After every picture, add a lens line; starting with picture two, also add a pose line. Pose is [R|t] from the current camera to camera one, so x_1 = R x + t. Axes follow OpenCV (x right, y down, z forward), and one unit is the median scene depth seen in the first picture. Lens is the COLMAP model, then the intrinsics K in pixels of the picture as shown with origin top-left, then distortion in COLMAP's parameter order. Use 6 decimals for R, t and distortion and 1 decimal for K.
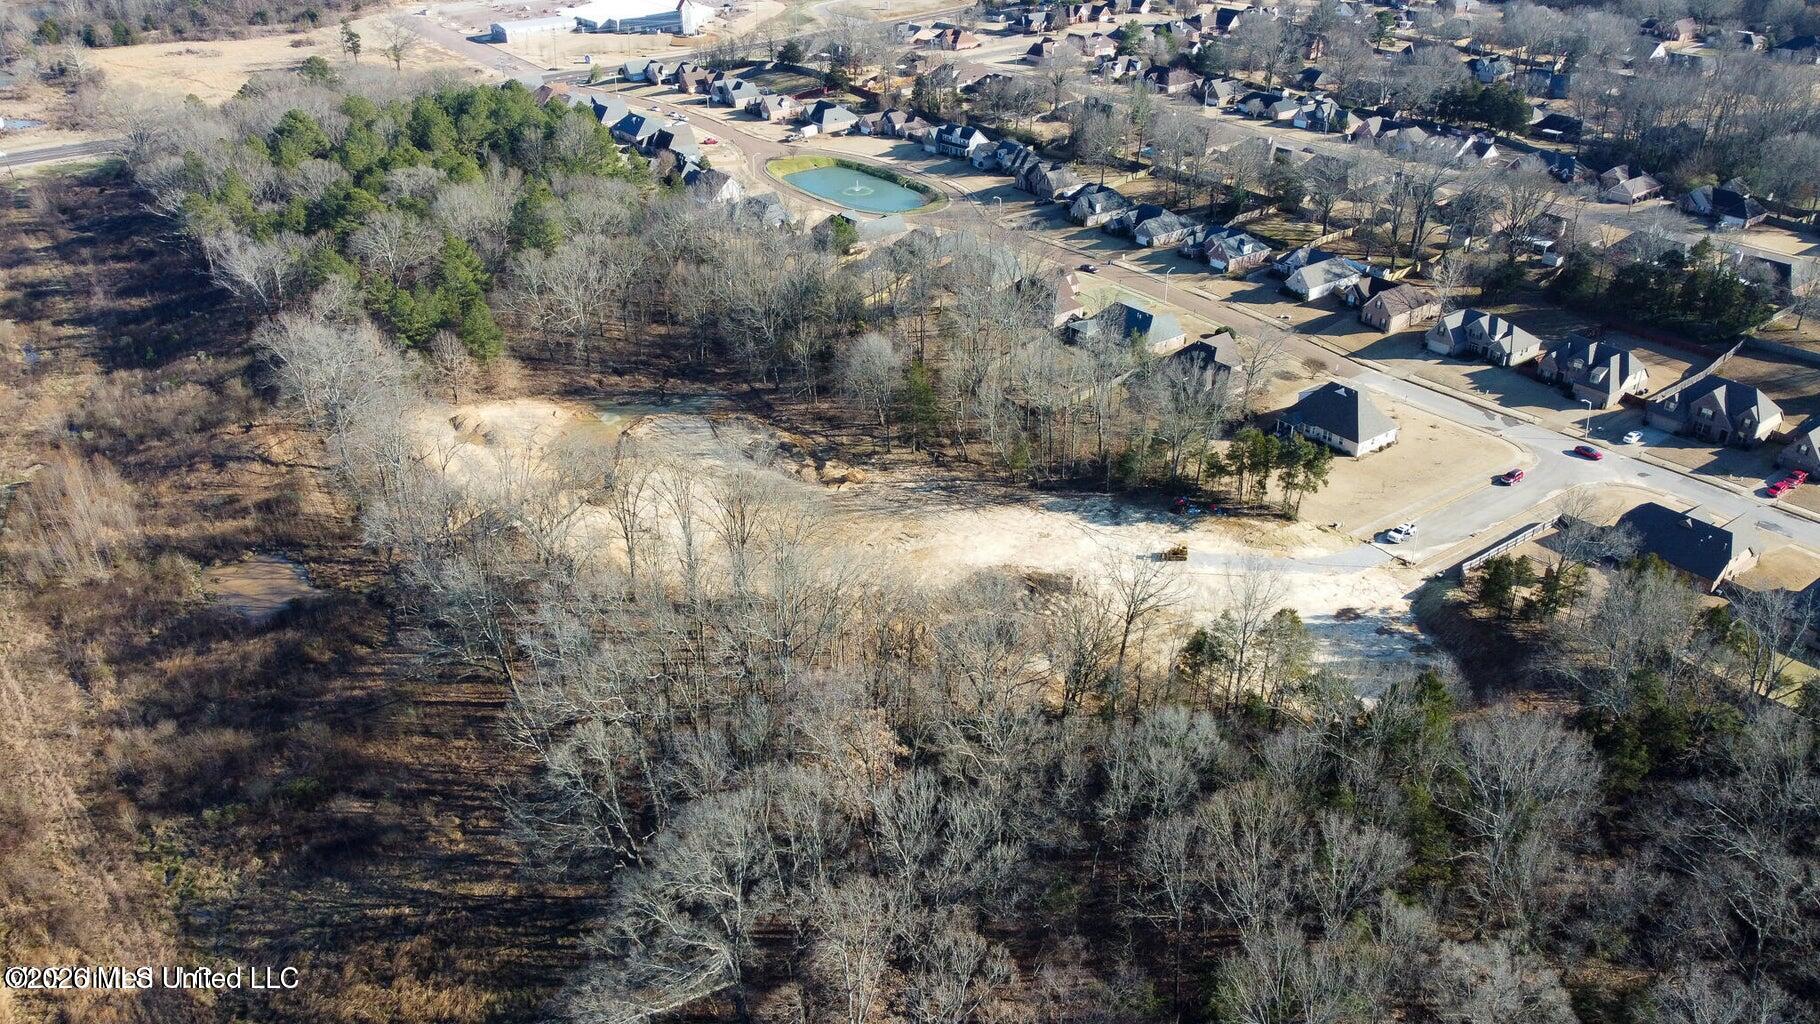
lens RADIAL K [[1380.8, 0, 907.3], [0, 1380.8, 479.2], [0, 0, 1]] dist [0.005982, -0.007367]
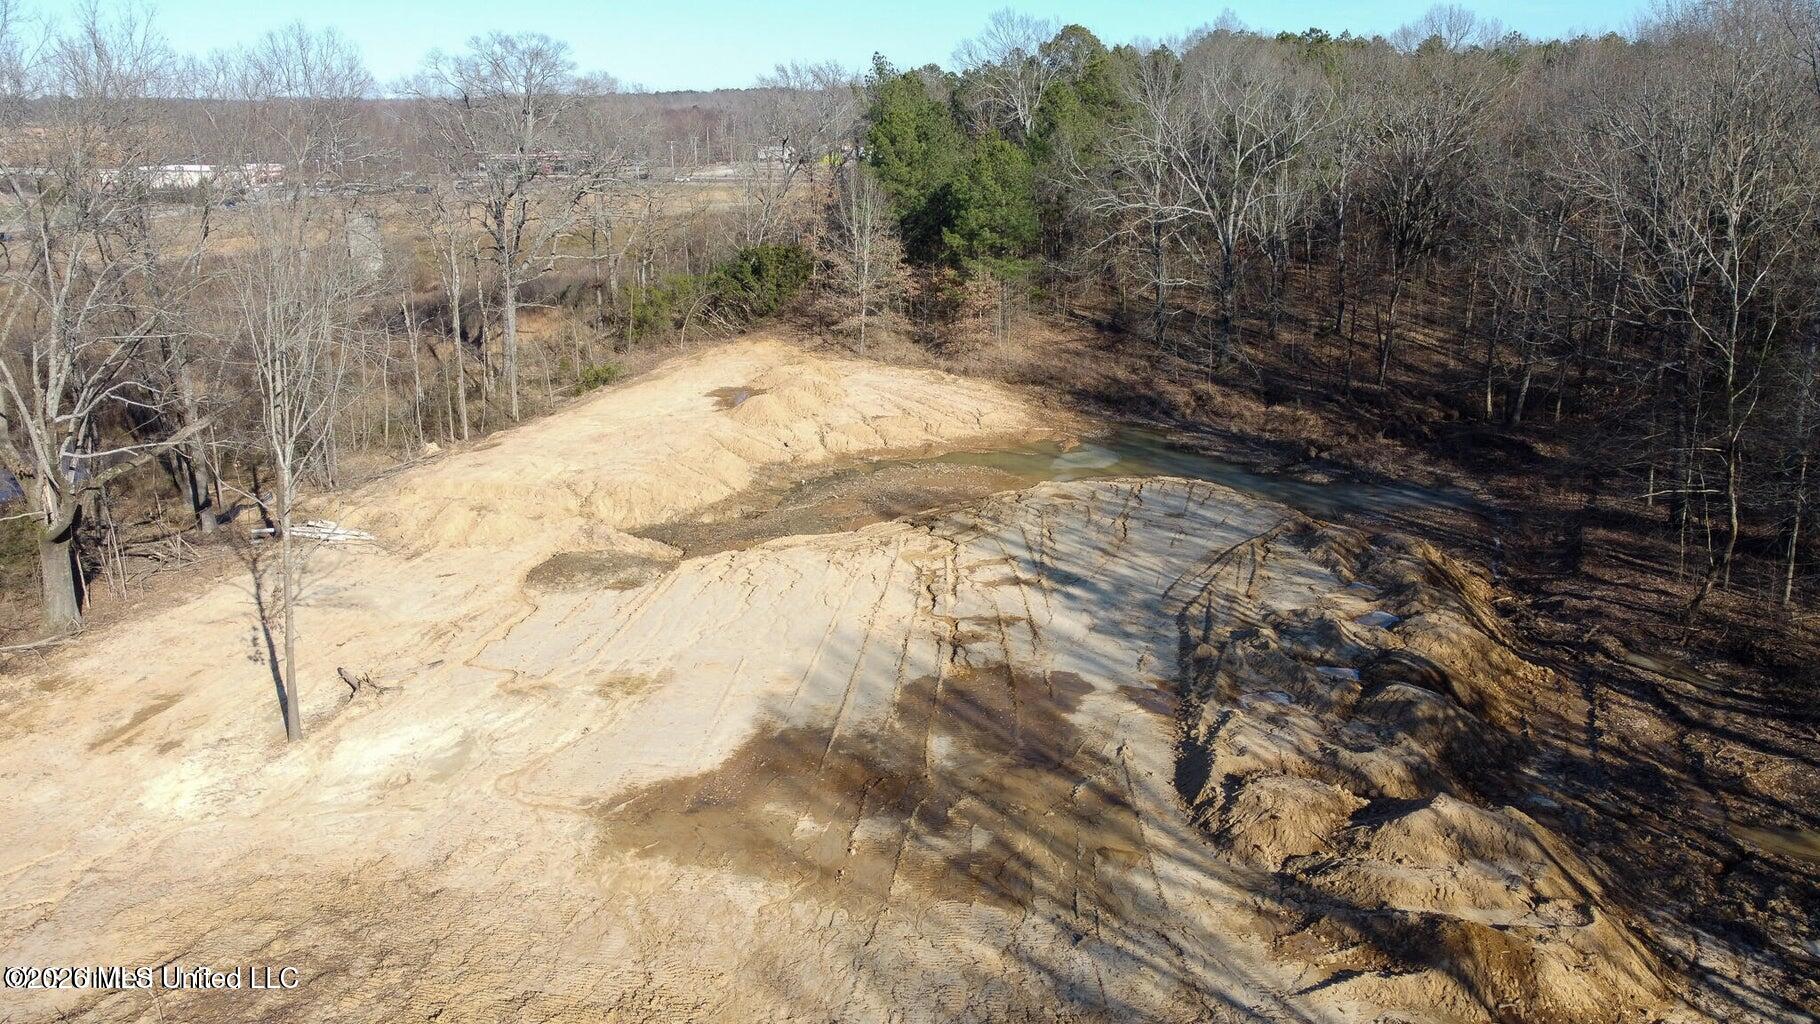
lens RADIAL K [[1364.1, 0, 910.0], [0, 1364.1, 512.0], [0, 0, 1]] dist [0.002828, -0.007114]
pose [[0.580014, 0.238774, -0.778826, 0.013837], [-0.374677, 0.927141, 0.005212, -0.016536], [0.723326, 0.288785, 0.627218, 0.690647]]
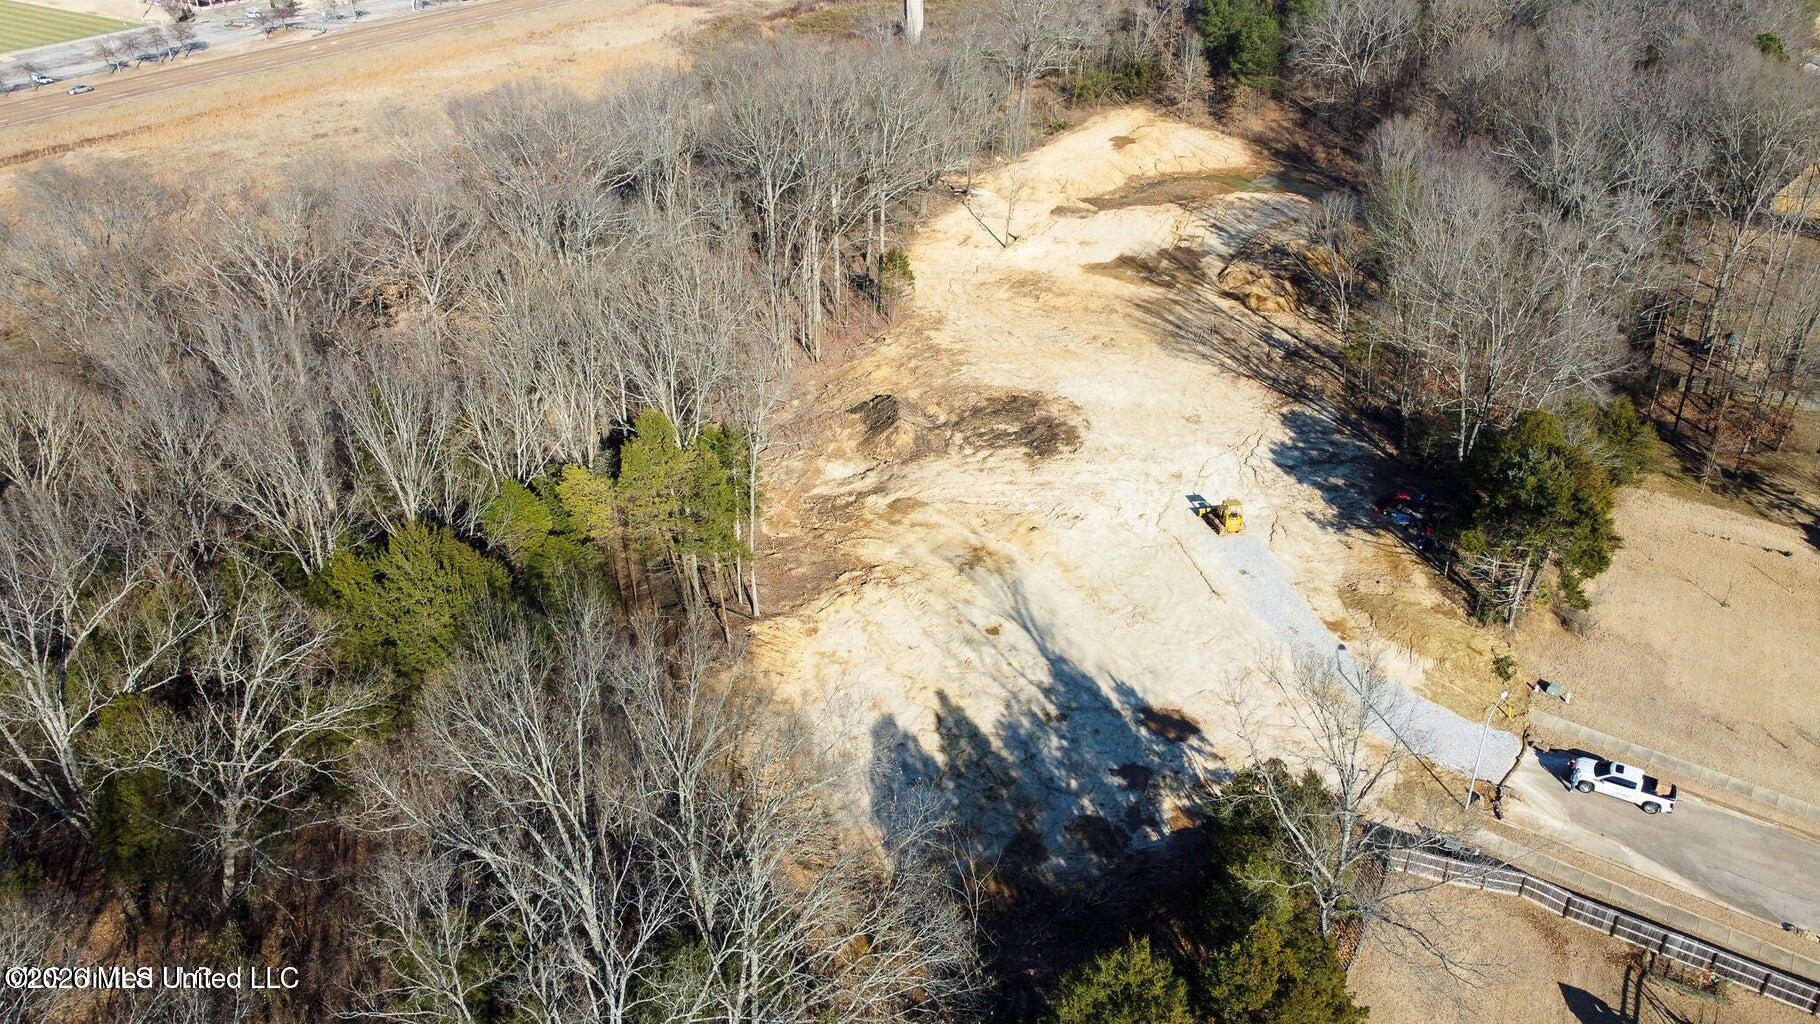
lens RADIAL K [[1380.8, 0, 907.3], [0, 1380.8, 479.2], [0, 0, 1]] dist [0.005982, -0.007367]
pose [[0.338070, 0.461597, -0.820145, 0.396453], [-0.425021, 0.852409, 0.304559, -0.047794], [0.839682, 0.245617, 0.484362, 0.436794]]
